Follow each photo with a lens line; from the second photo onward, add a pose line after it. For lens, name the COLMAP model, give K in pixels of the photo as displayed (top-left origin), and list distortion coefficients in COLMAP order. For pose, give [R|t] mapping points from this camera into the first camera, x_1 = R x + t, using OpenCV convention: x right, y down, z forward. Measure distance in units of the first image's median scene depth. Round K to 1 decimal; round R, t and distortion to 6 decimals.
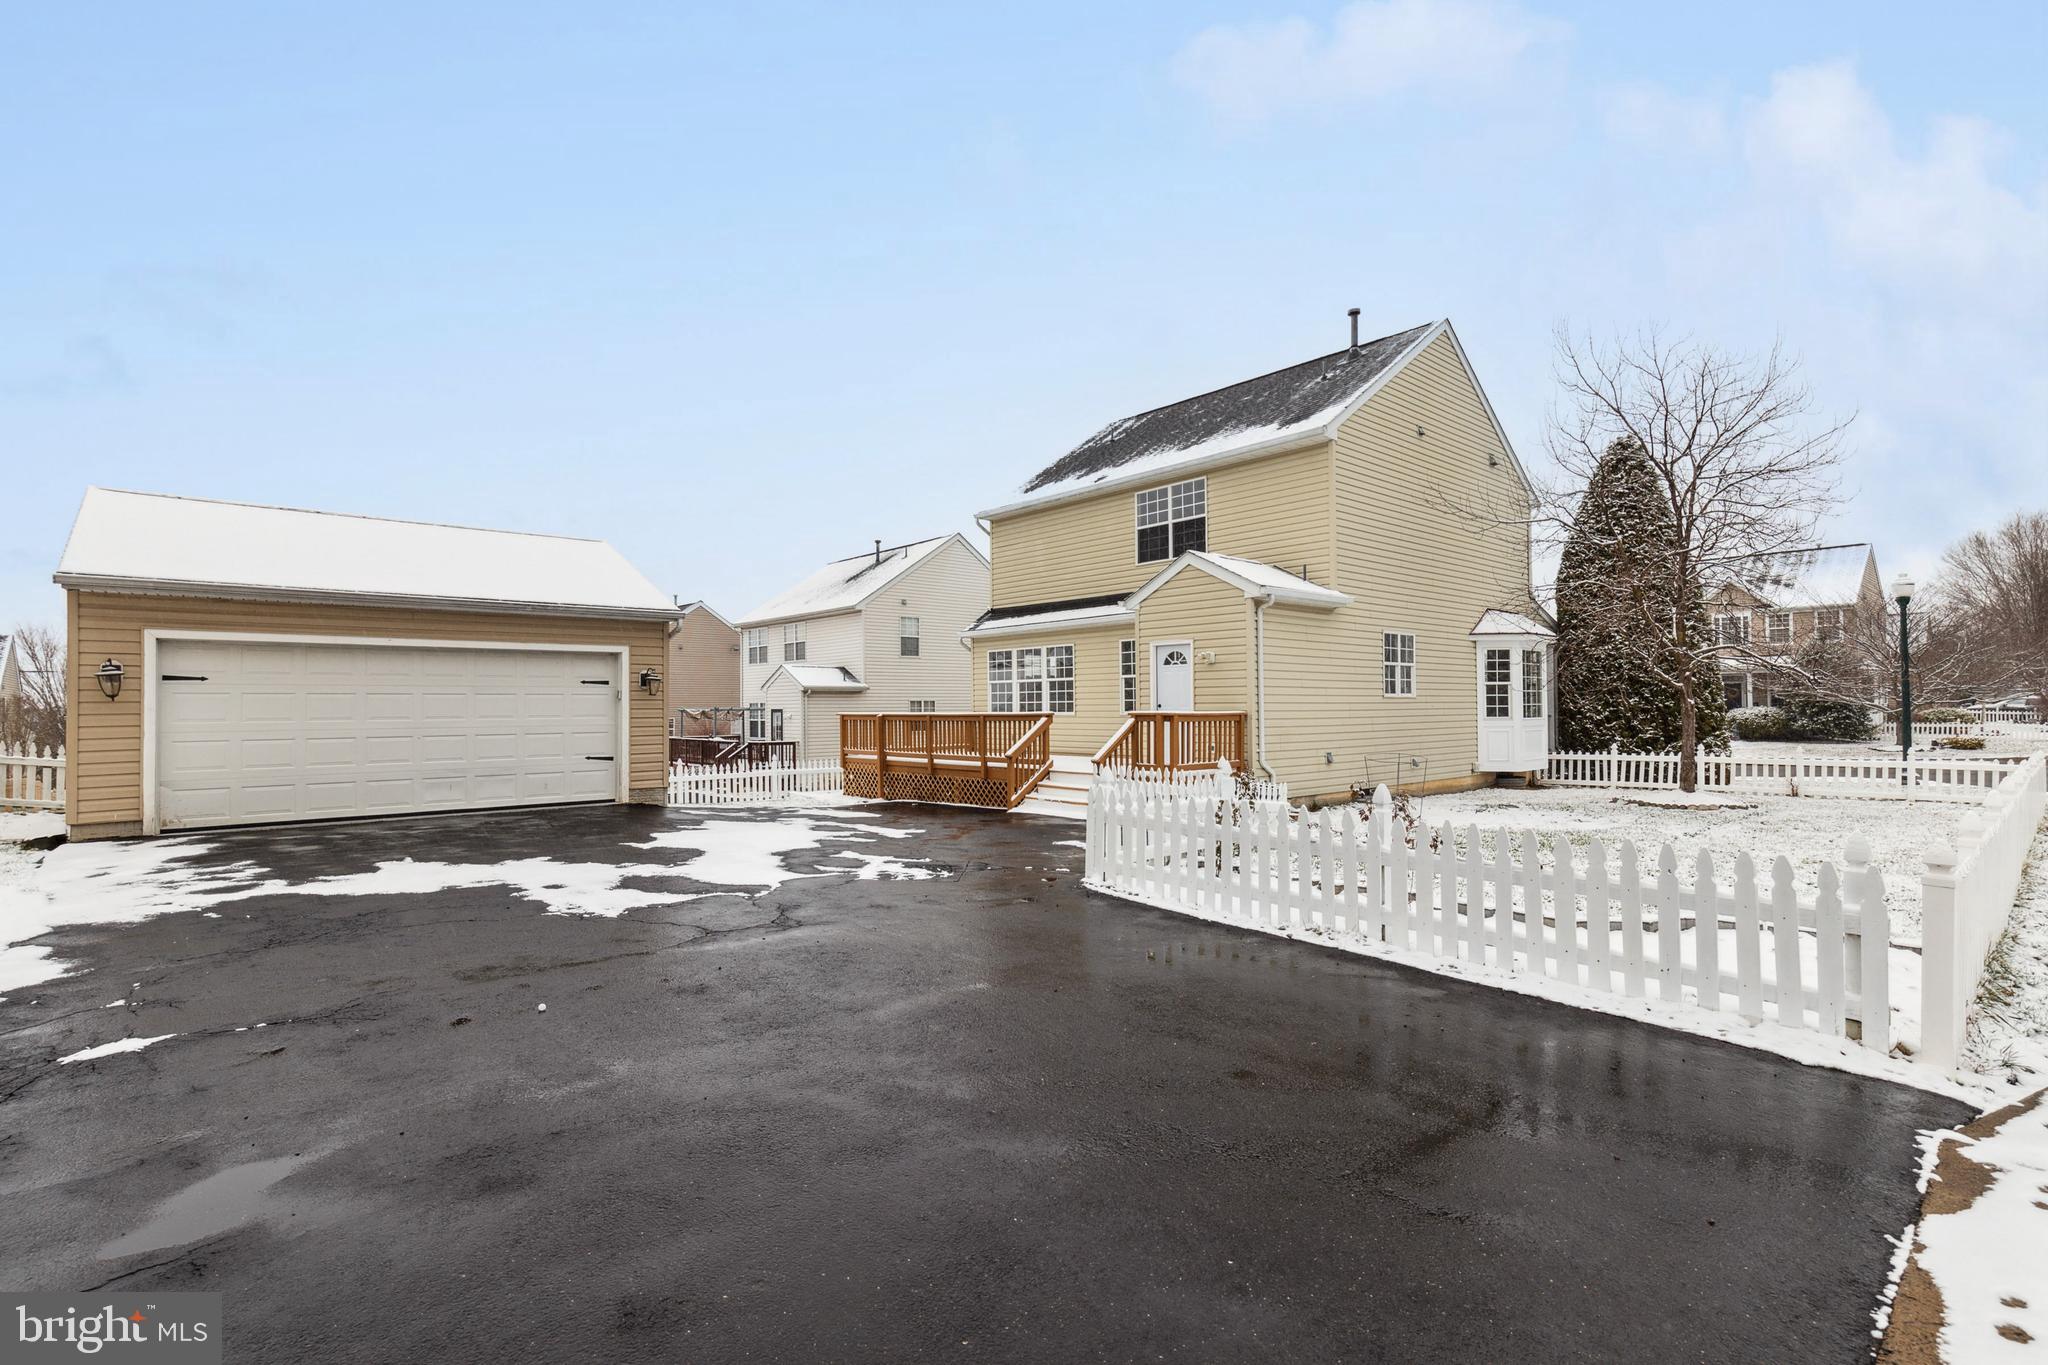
lens RADIAL K [[942.6, 0, 1024.9], [0, 942.6, 703.5], [0, 0, 1]] dist [-0.001110, -0.000582]
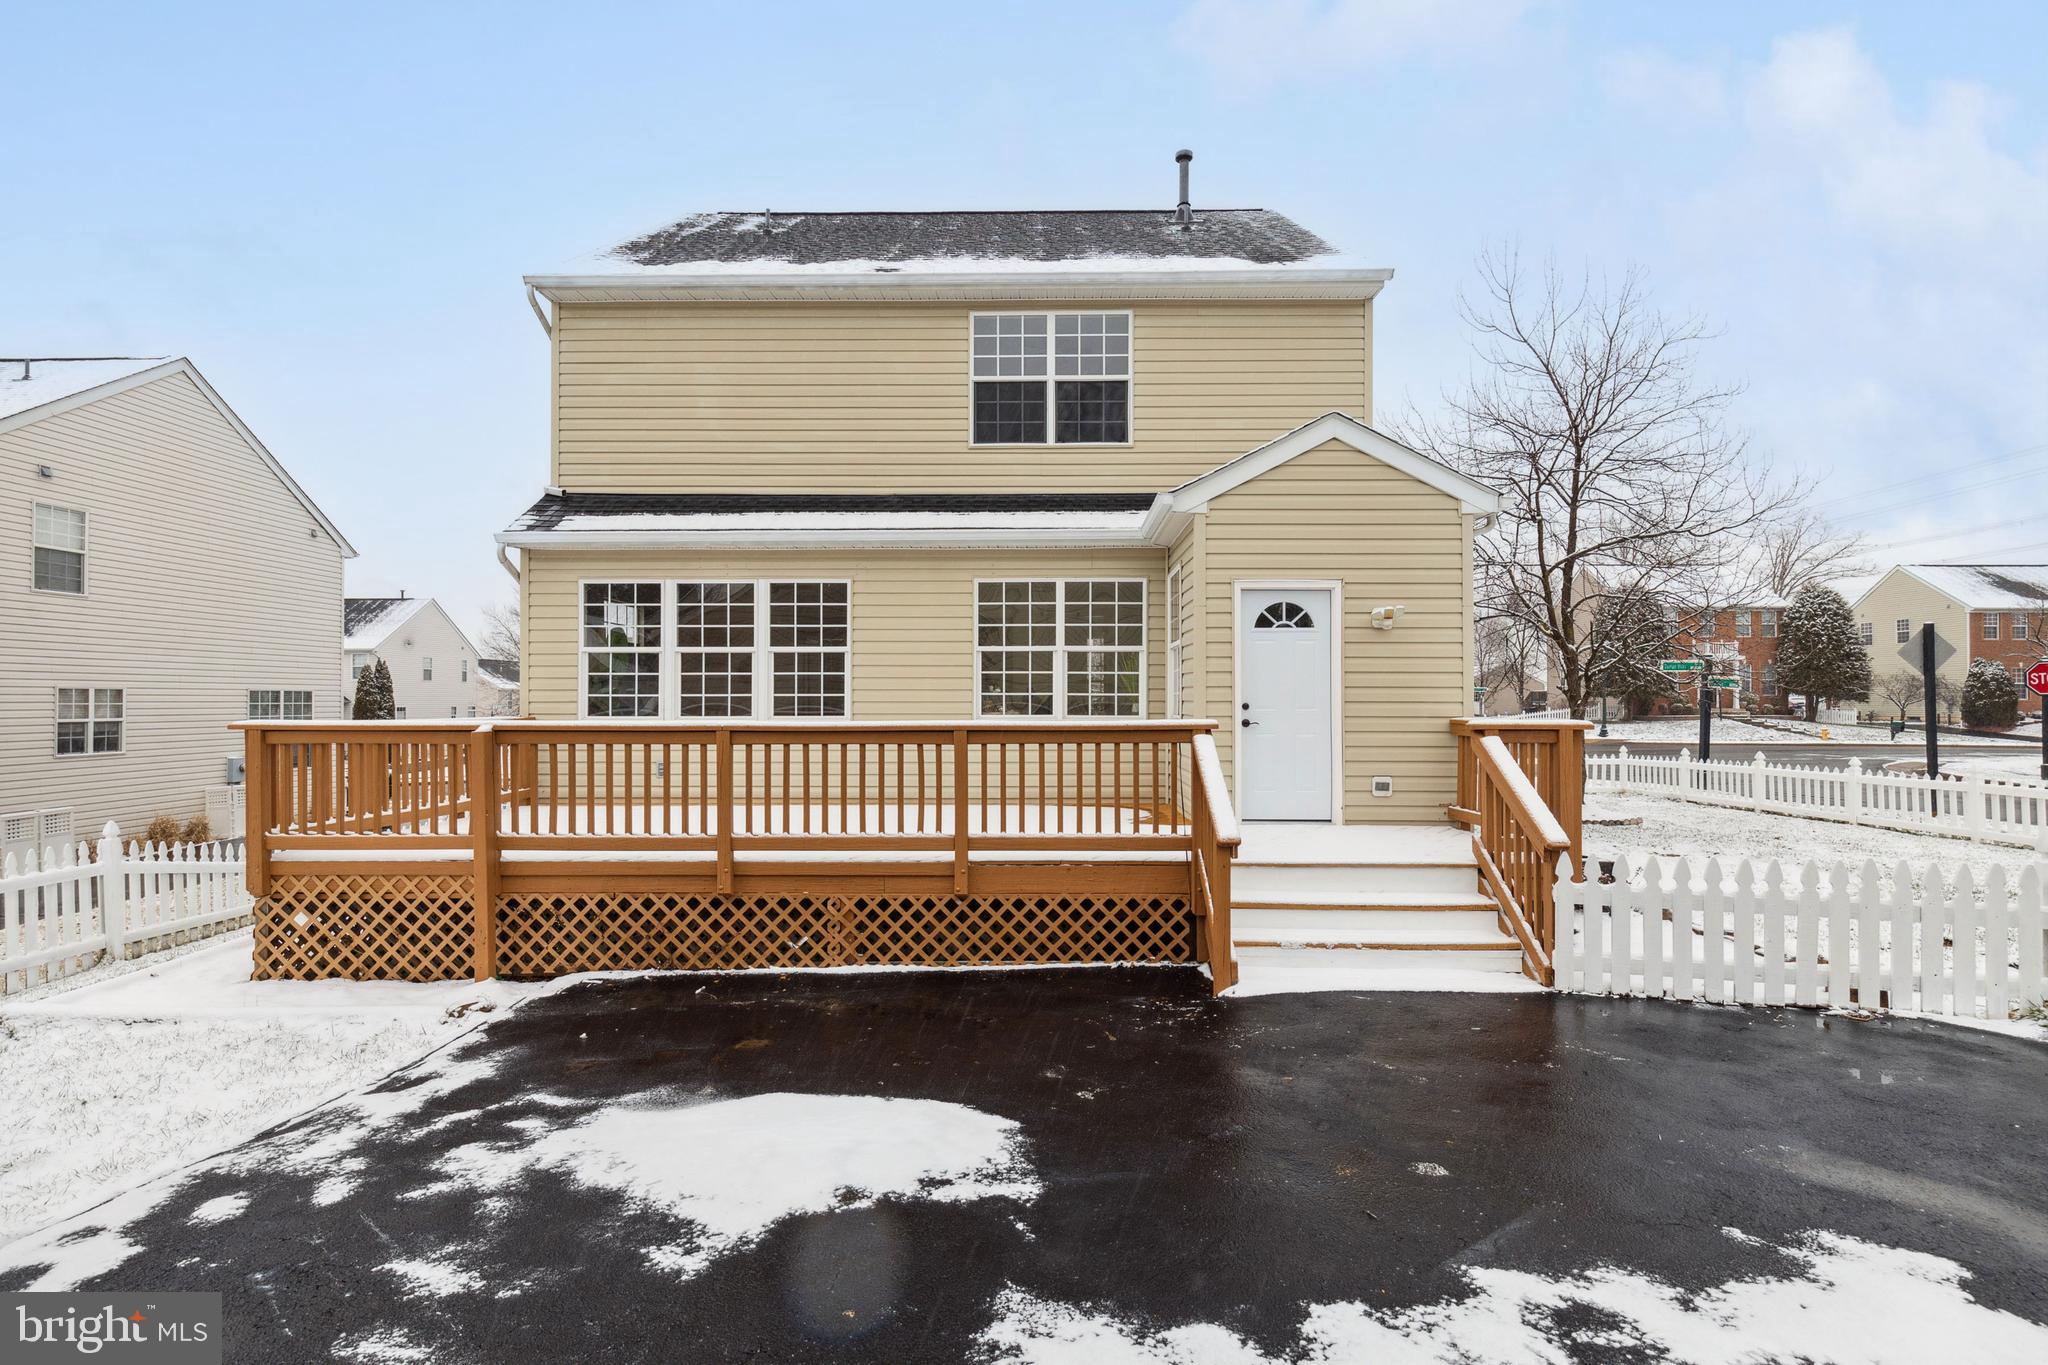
lens RADIAL K [[942.6, 0, 1024.9], [0, 942.6, 703.5], [0, 0, 1]] dist [-0.001110, -0.000582]
pose [[0.668441, 0.007733, 0.743725, -0.263881], [-0.008024, 0.999963, -0.003186, 0.003073], [-0.743722, -0.003838, 0.668478, 0.615742]]
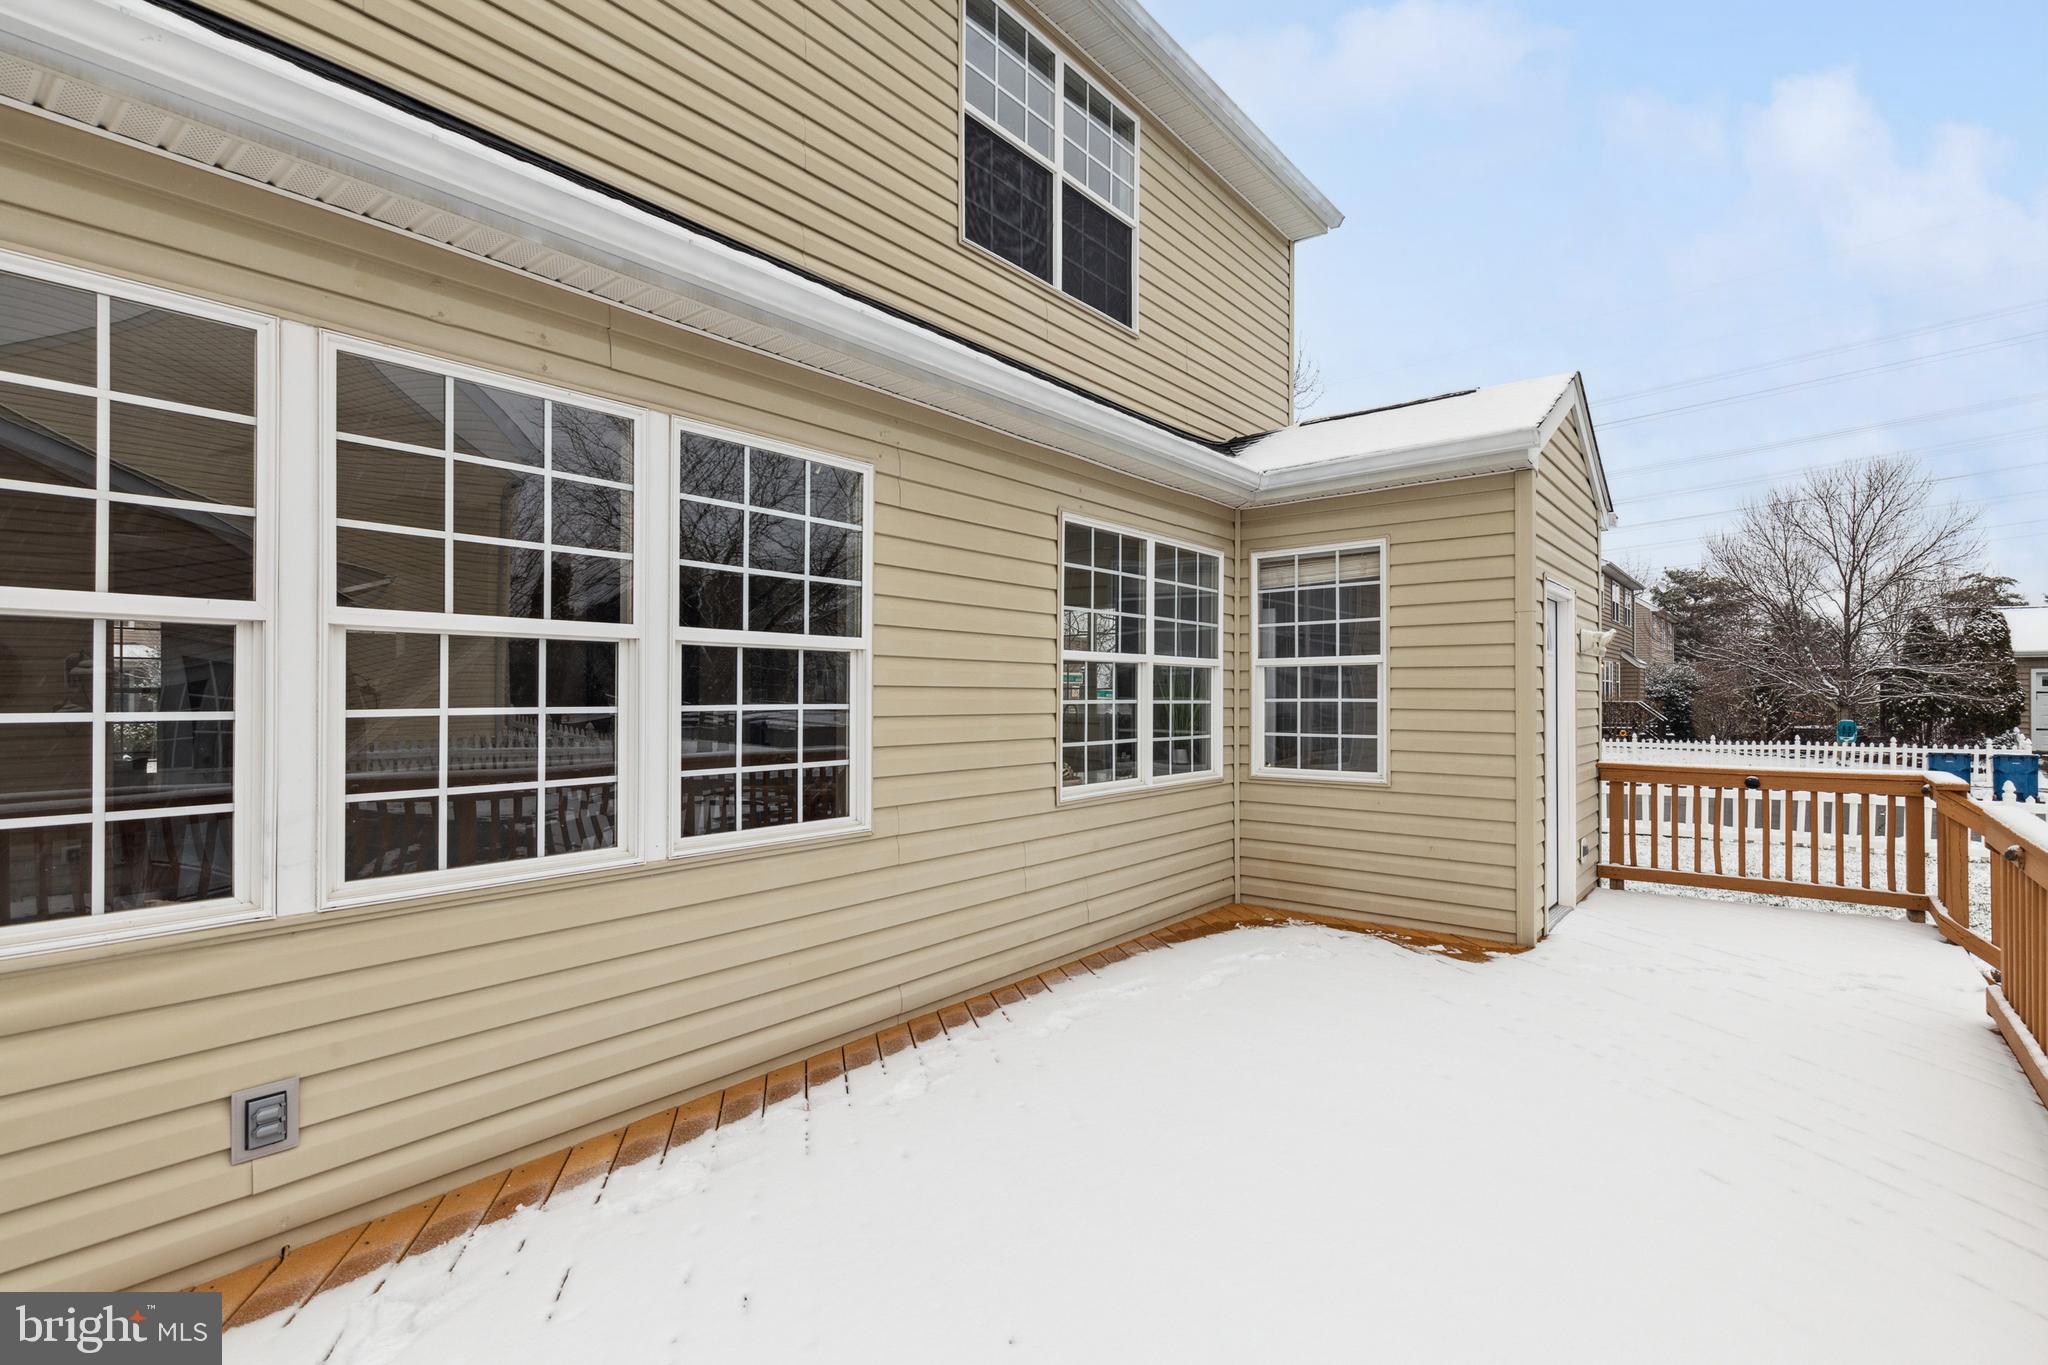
lens RADIAL K [[942.6, 0, 1024.9], [0, 942.6, 703.5], [0, 0, 1]] dist [-0.001110, -0.000582]
pose [[-0.157305, -0.000938, 0.987550, -0.150119], [-0.002882, 0.999996, 0.000490, -0.014937], [-0.987546, -0.002769, -0.157307, 1.027277]]
